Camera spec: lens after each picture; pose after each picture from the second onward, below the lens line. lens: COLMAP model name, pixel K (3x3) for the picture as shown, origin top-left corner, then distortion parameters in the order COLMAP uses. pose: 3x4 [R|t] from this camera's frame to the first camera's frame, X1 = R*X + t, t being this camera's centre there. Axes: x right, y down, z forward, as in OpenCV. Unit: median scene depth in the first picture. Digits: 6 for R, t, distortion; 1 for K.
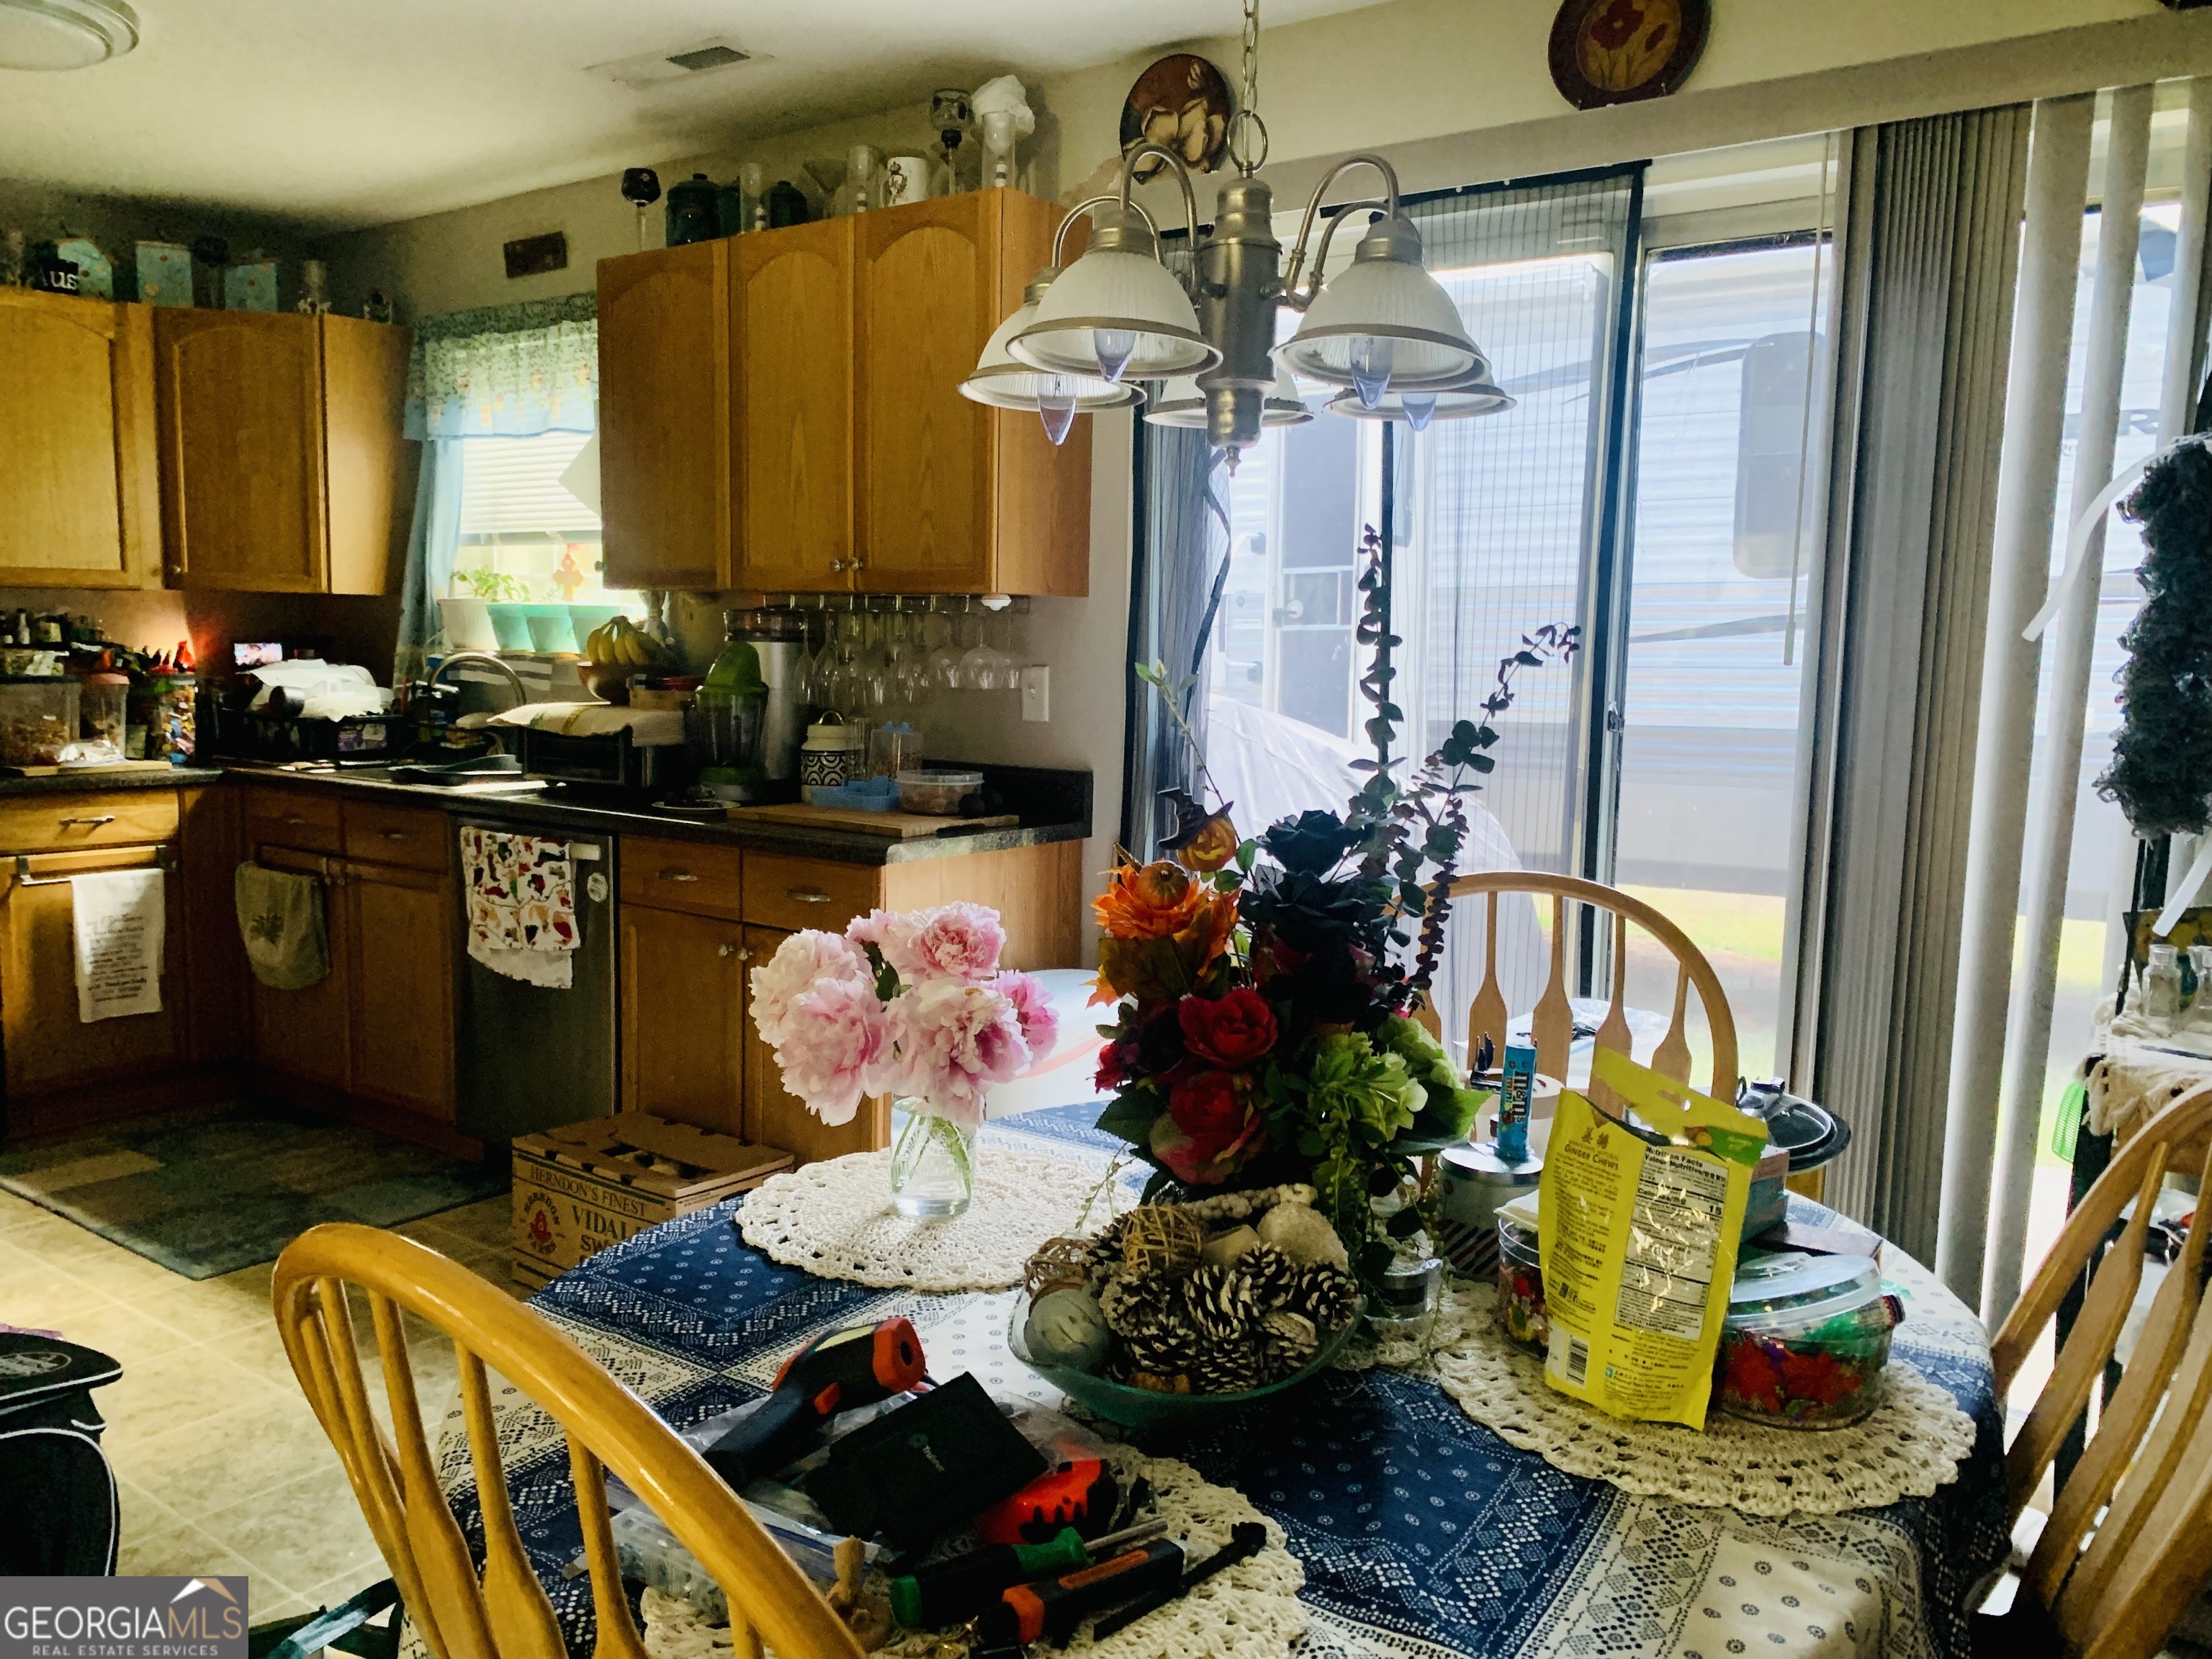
lens RADIAL K [[1710.7, 0, 1083.3], [0, 1710.7, 838.3], [0, 0, 1]] dist [0.019370, -0.011339]
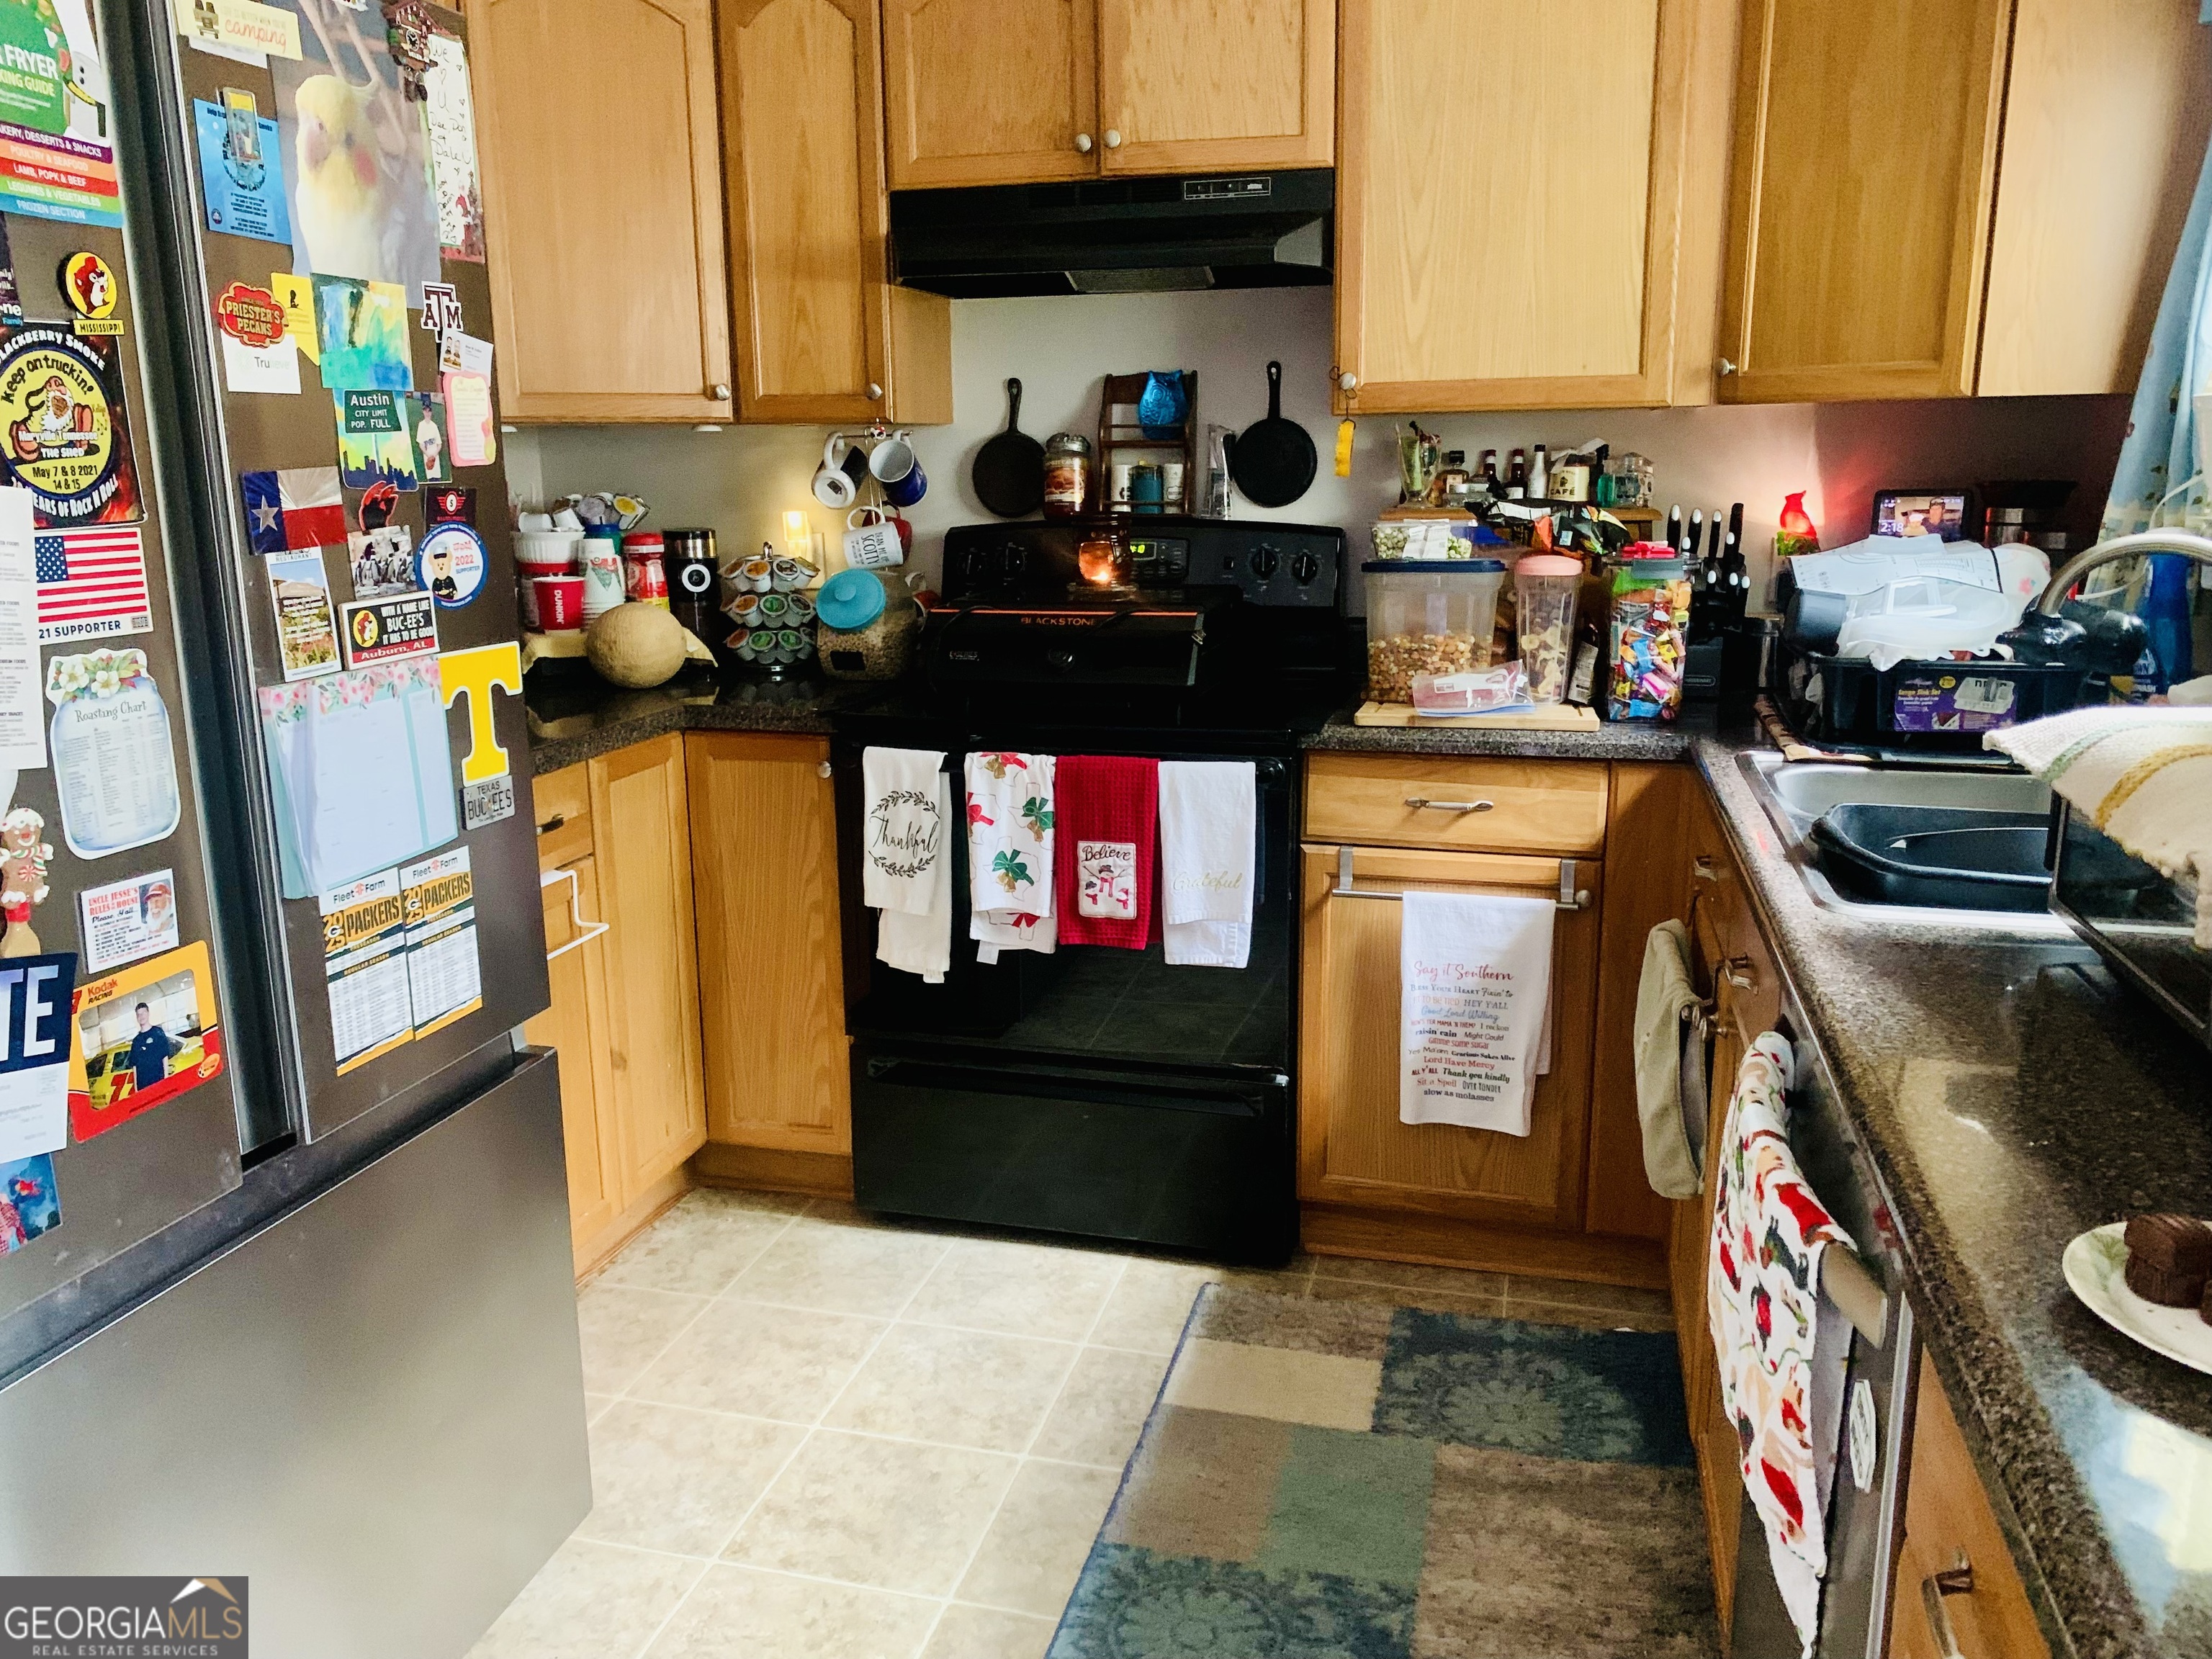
lens RADIAL K [[1710.7, 0, 1095.3], [0, 1710.7, 824.5], [0, 0, 1]] dist [0.019370, -0.011339]
pose [[0.371271, 0.181642, -0.910585, -0.089326], [-0.091133, 0.983072, 0.158944, -0.102336], [0.924042, 0.023973, 0.381540, 0.767217]]
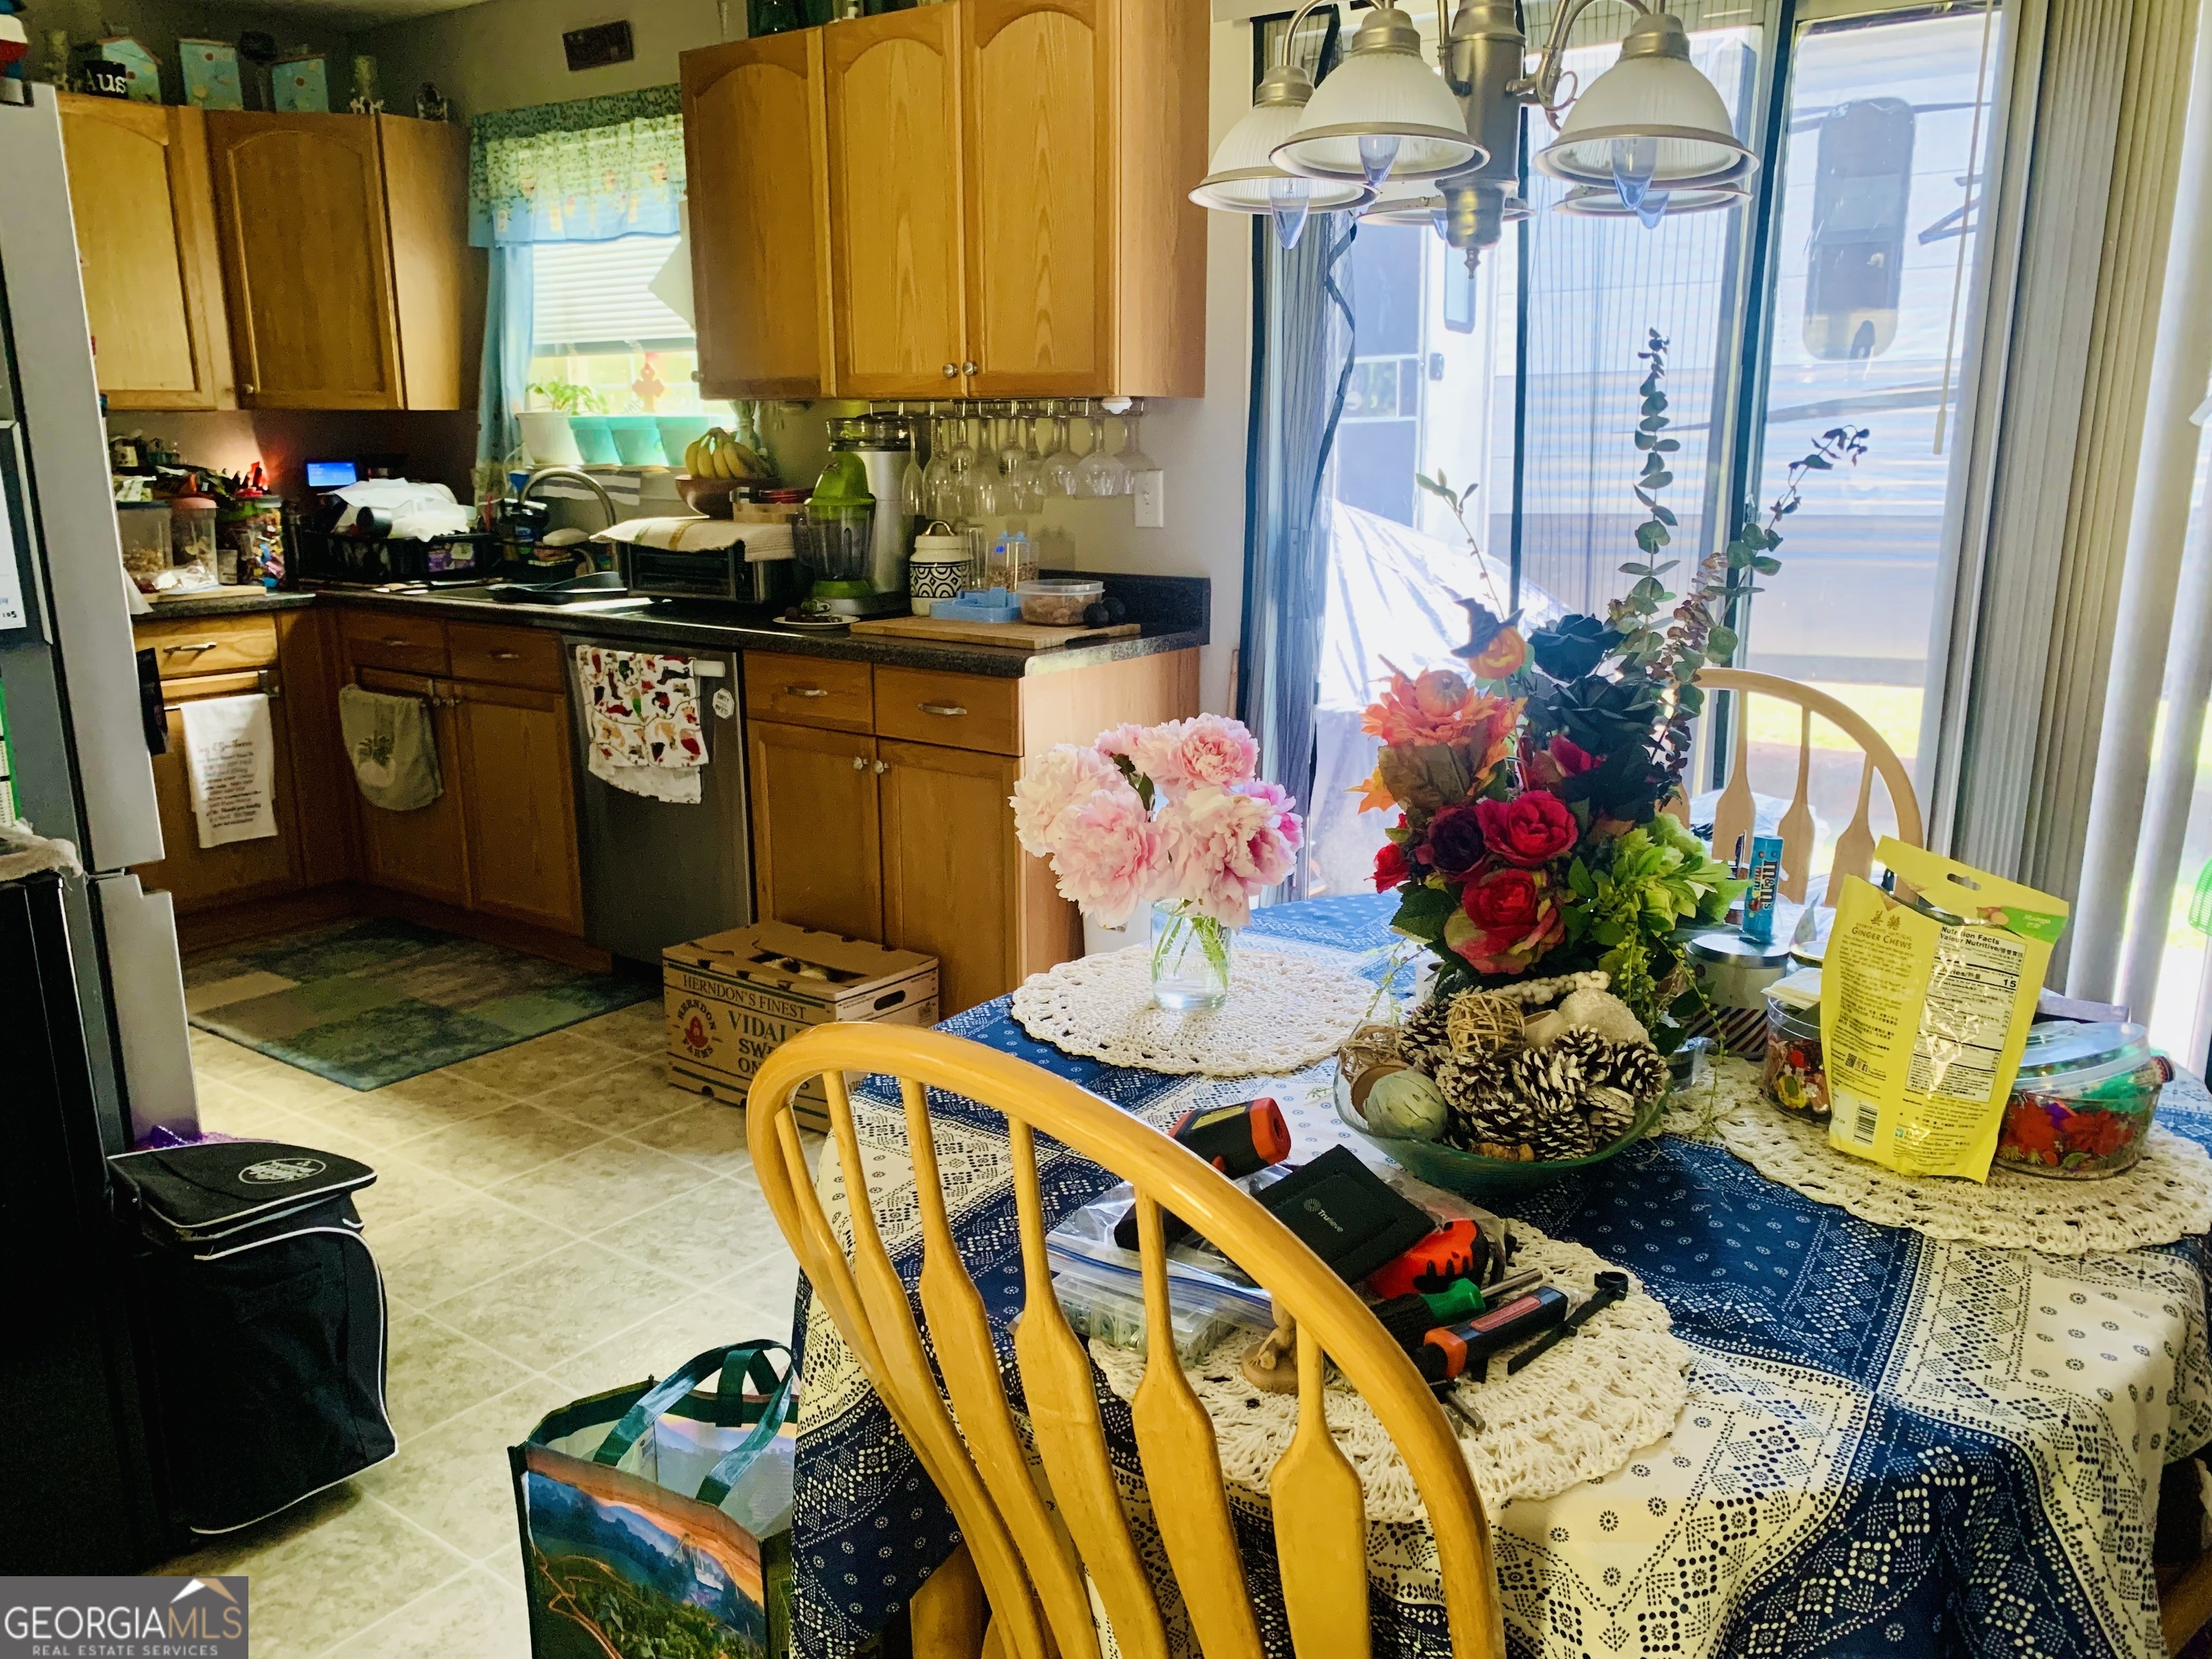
lens RADIAL K [[1710.7, 0, 1111.5], [0, 1710.7, 842.5], [0, 0, 1]] dist [0.019370, -0.011339]
pose [[0.999669, -0.024555, 0.007737, -0.061932], [0.023474, 0.992775, 0.117675, -0.003344], [-0.010571, -0.117454, 0.993022, -0.016078]]
